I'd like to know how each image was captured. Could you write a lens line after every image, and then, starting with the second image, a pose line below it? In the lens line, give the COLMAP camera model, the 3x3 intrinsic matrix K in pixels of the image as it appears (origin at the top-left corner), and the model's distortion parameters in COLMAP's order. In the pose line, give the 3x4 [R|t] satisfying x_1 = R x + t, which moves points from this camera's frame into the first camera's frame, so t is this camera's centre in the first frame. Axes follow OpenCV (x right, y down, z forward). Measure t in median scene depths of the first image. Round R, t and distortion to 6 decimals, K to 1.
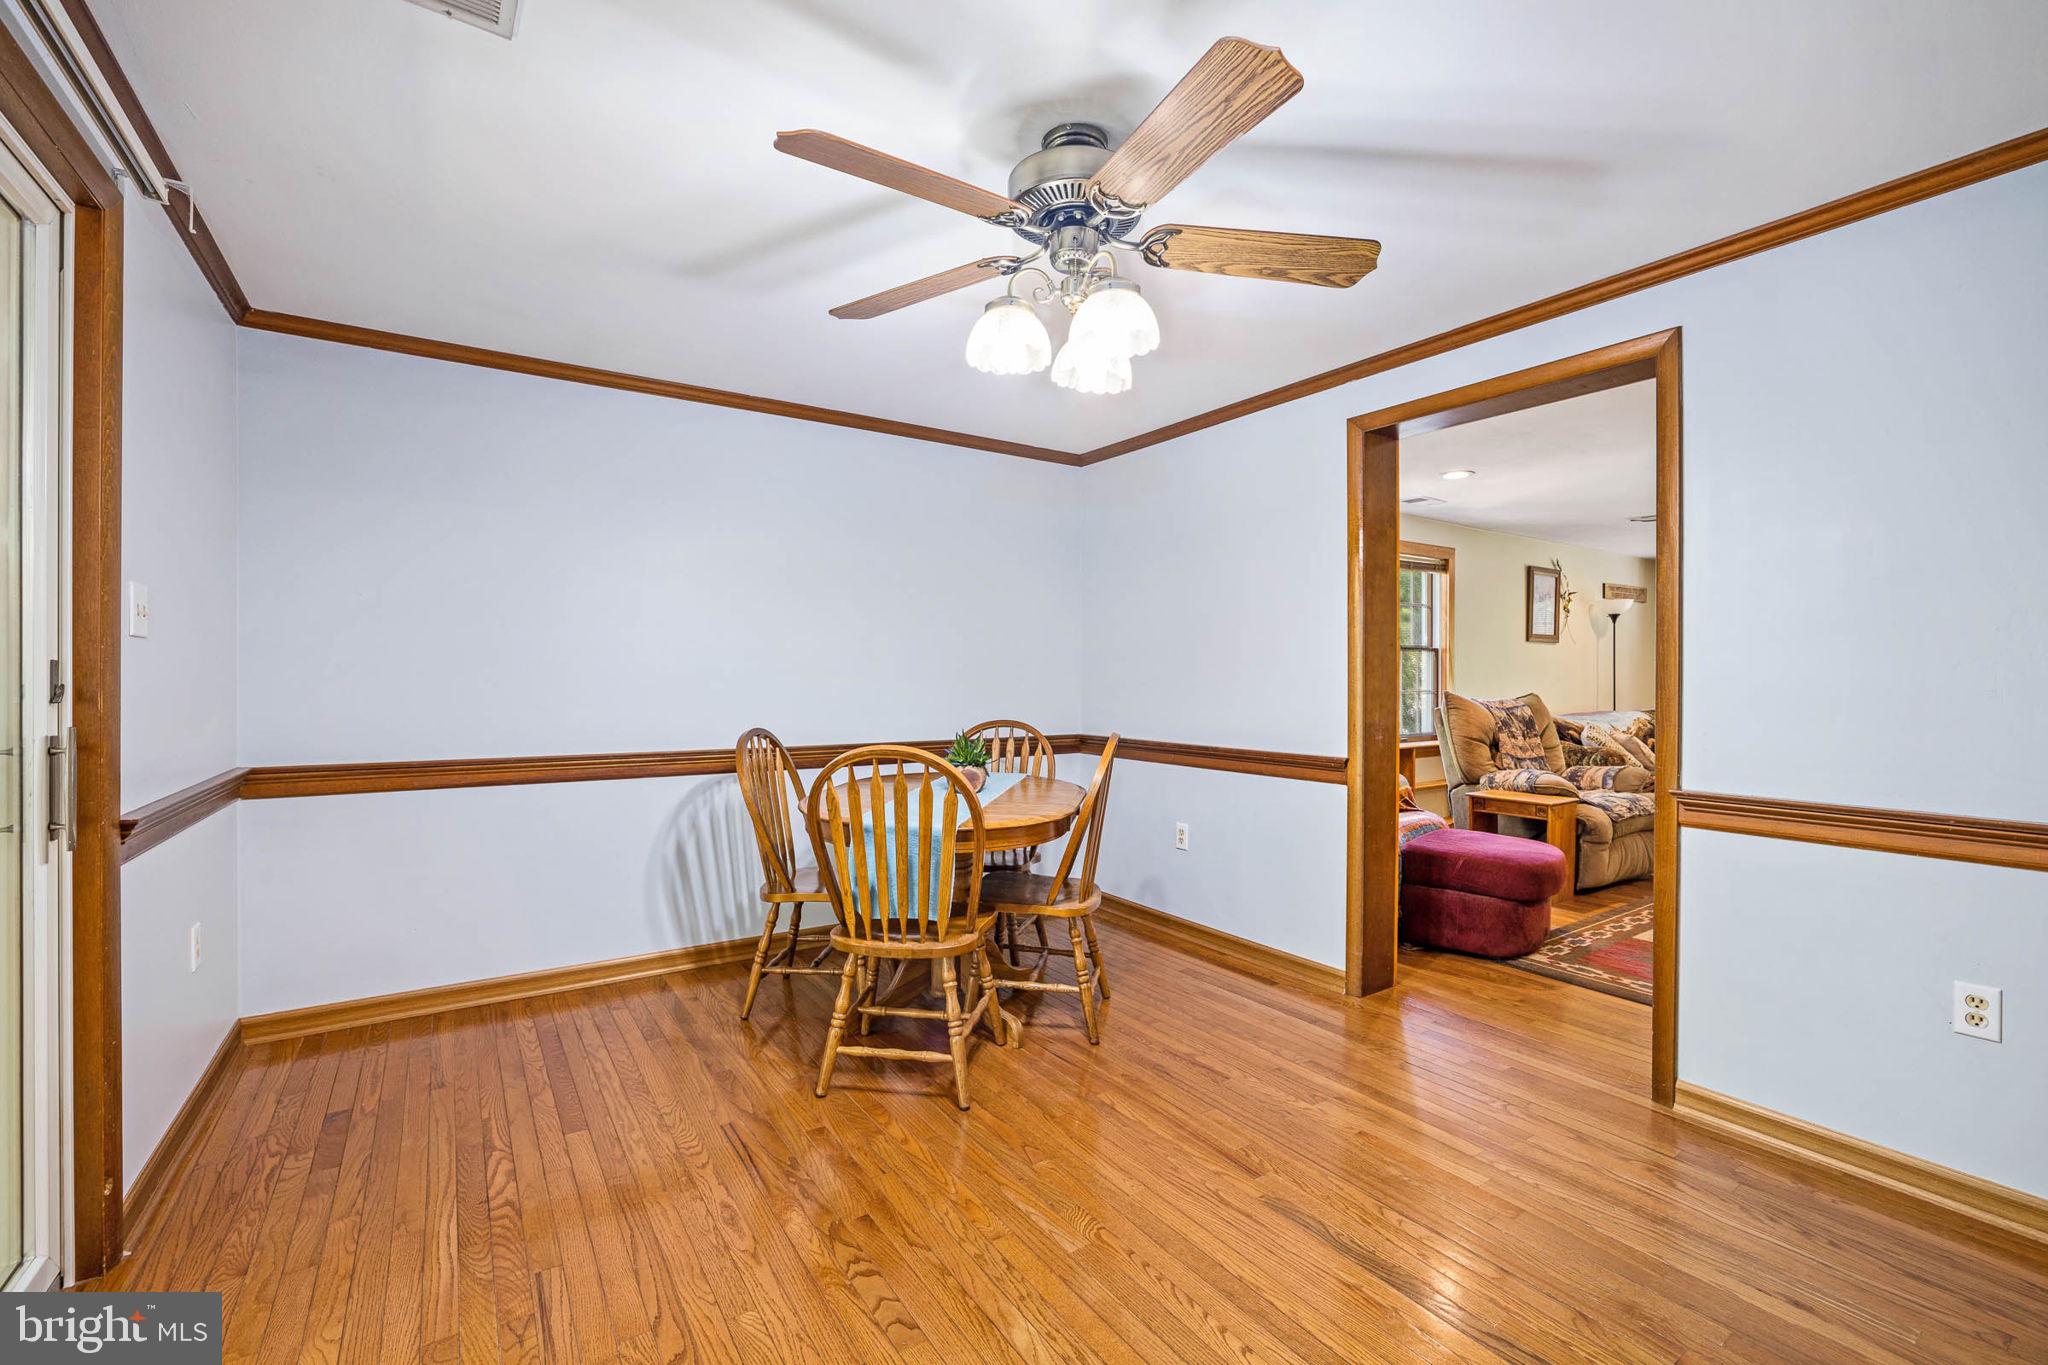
lens RADIAL K [[866.7, 0, 1019.0], [0, 866.7, 669.8], [0, 0, 1]] dist [-0.016978, 0.000301]
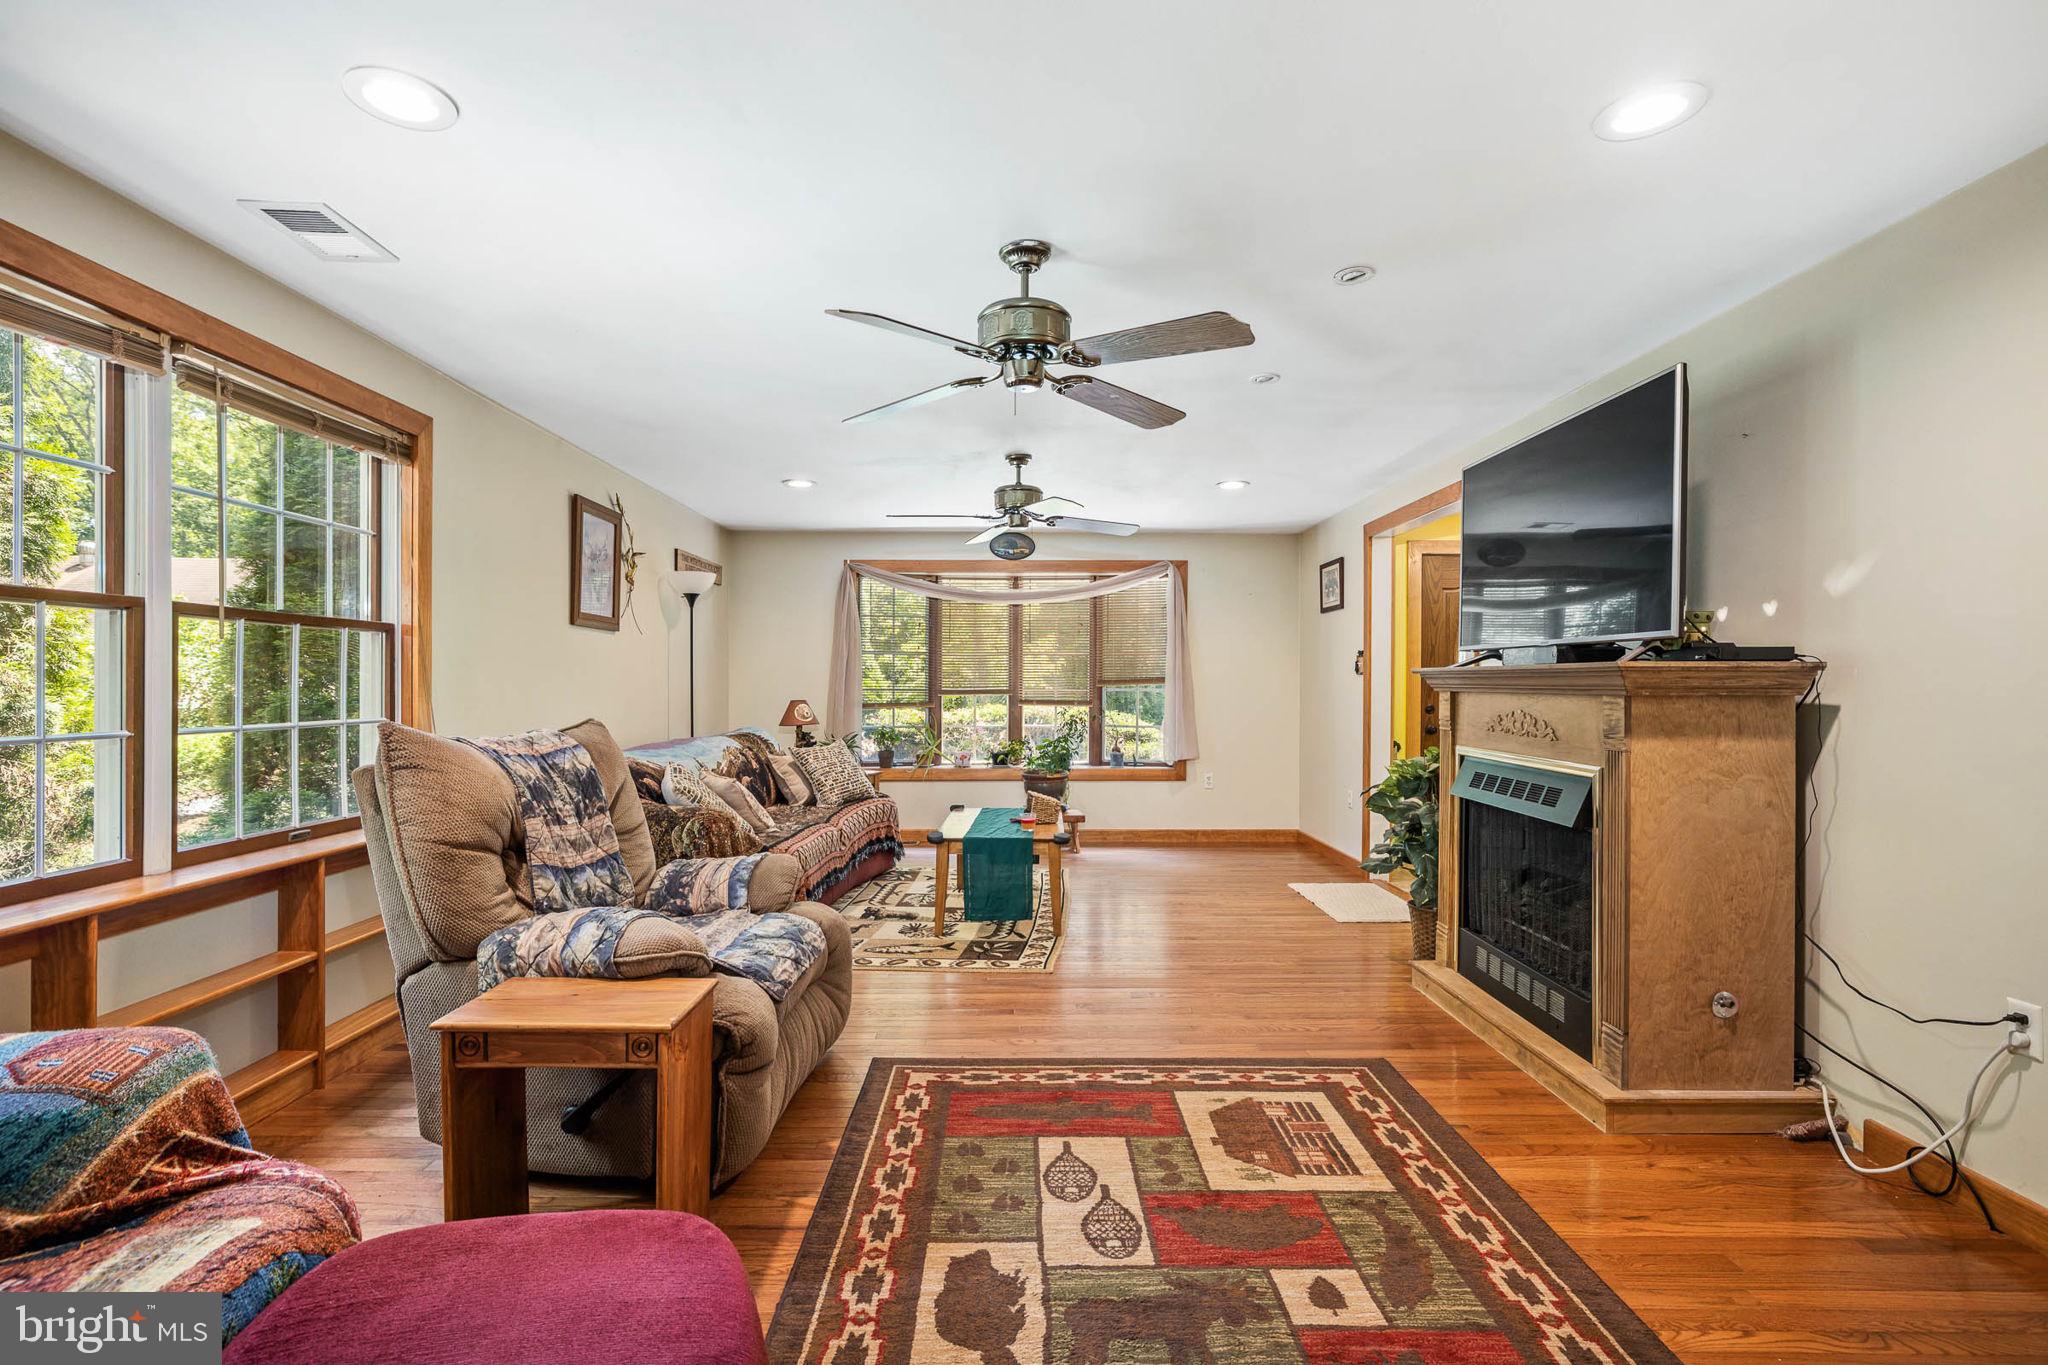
lens RADIAL K [[909.4, 0, 1026.2], [0, 909.4, 700.9], [0, 0, 1]] dist [-0.018100, 0.000103]
pose [[0.524552, -0.010110, 0.851318, 0.291888], [-0.011976, 0.999743, 0.019252, 0.003591], [-0.851294, -0.020294, 0.524297, 0.528623]]
